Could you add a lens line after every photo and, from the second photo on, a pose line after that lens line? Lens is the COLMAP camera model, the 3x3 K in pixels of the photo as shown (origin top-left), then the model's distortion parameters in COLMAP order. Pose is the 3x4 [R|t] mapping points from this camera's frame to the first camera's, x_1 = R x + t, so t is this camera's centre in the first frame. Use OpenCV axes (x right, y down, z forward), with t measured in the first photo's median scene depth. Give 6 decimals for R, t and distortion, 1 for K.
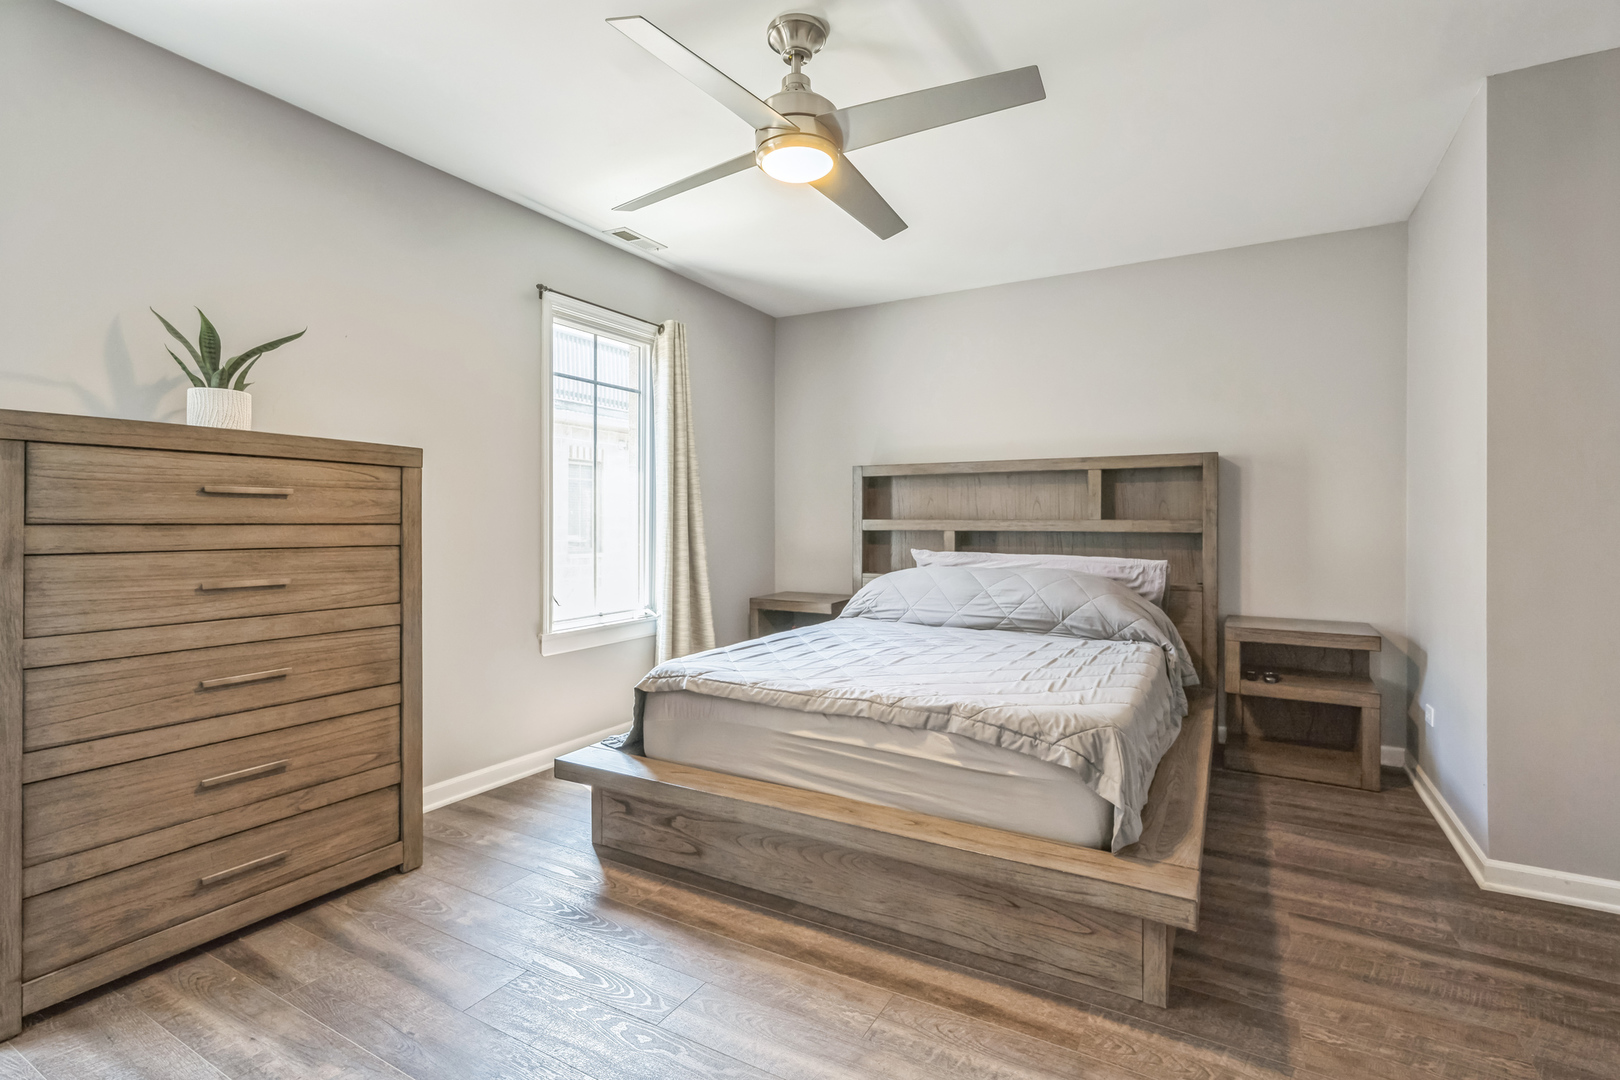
lens RADIAL K [[749.3, 0, 801.6], [0, 749.3, 525.3], [0, 0, 1]] dist [-0.000043, 0.000114]
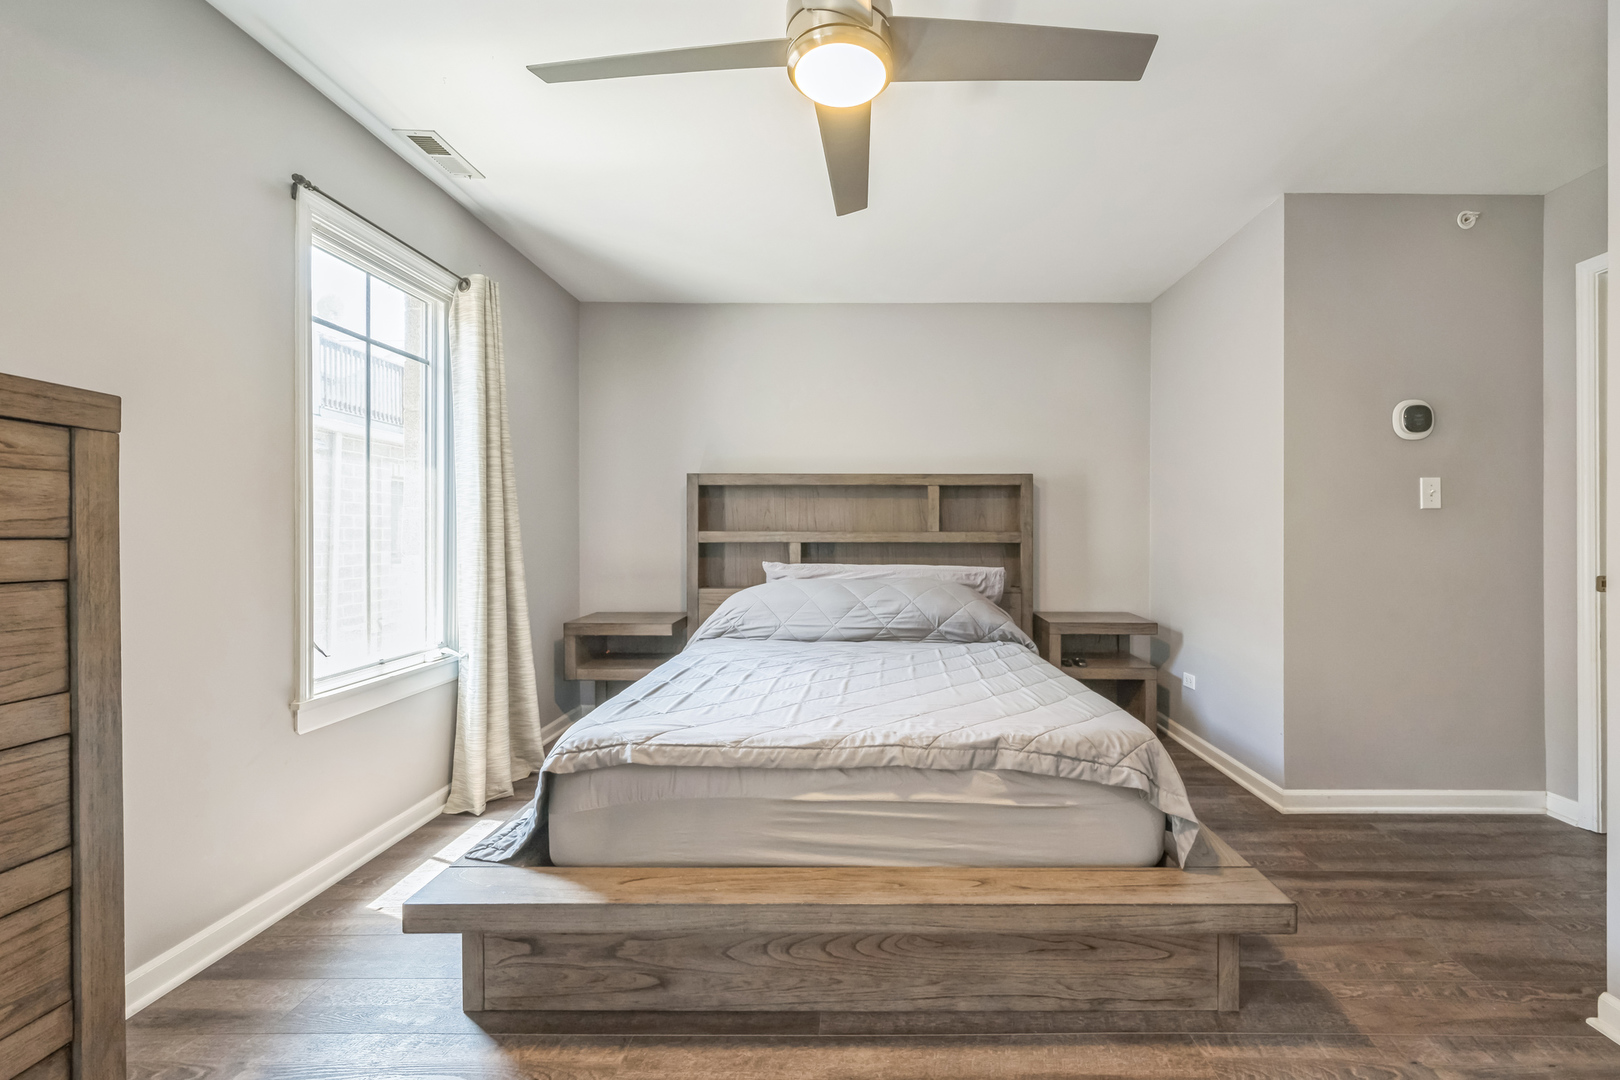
lens RADIAL K [[666.6, 0, 860.2], [0, 666.6, 537.8], [0, 0, 1]] dist [-0.001212, 0.000312]
pose [[0.868655, -0.003700, 0.495403, -0.290872], [0.002782, 0.999993, 0.002590, -0.001599], [-0.495409, -0.000871, 0.868659, 0.335396]]
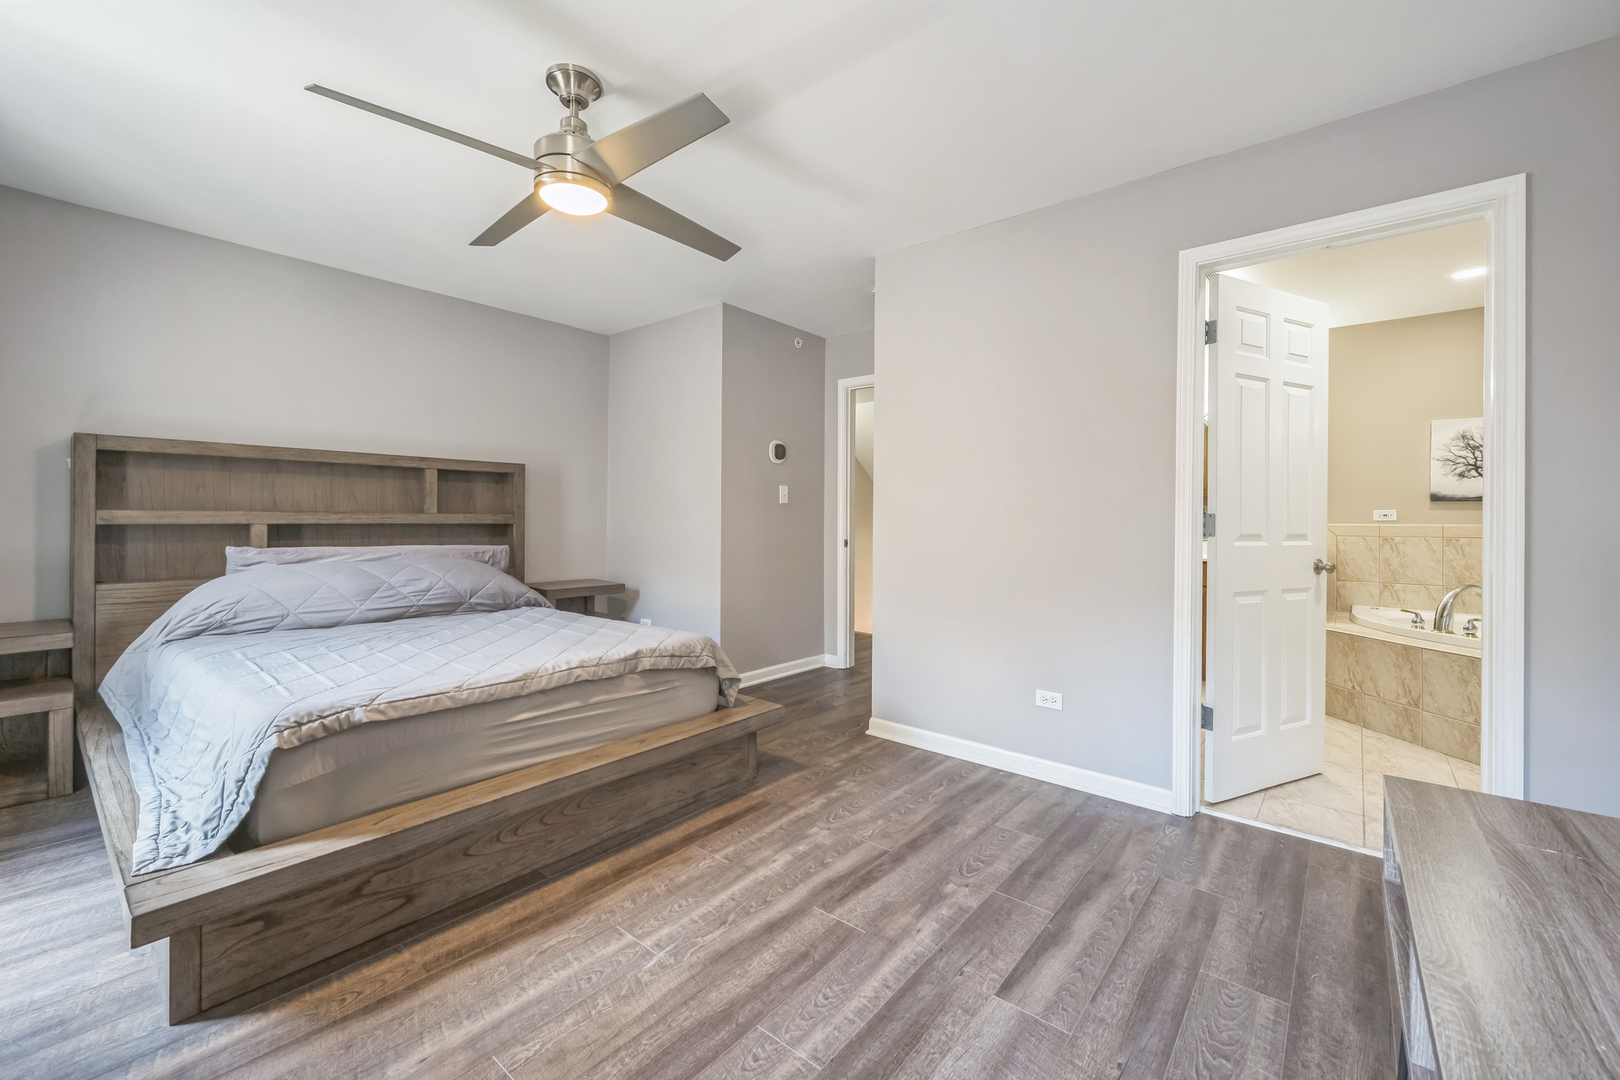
lens RADIAL K [[666.6, 0, 821.1], [0, 666.6, 520.5], [0, 0, 1]] dist [-0.001212, 0.000312]
pose [[0.158888, -0.004841, 0.987285, -0.815076], [-0.003642, 0.999978, 0.005489, -0.005865], [-0.987290, -0.004468, 0.158867, 0.410971]]
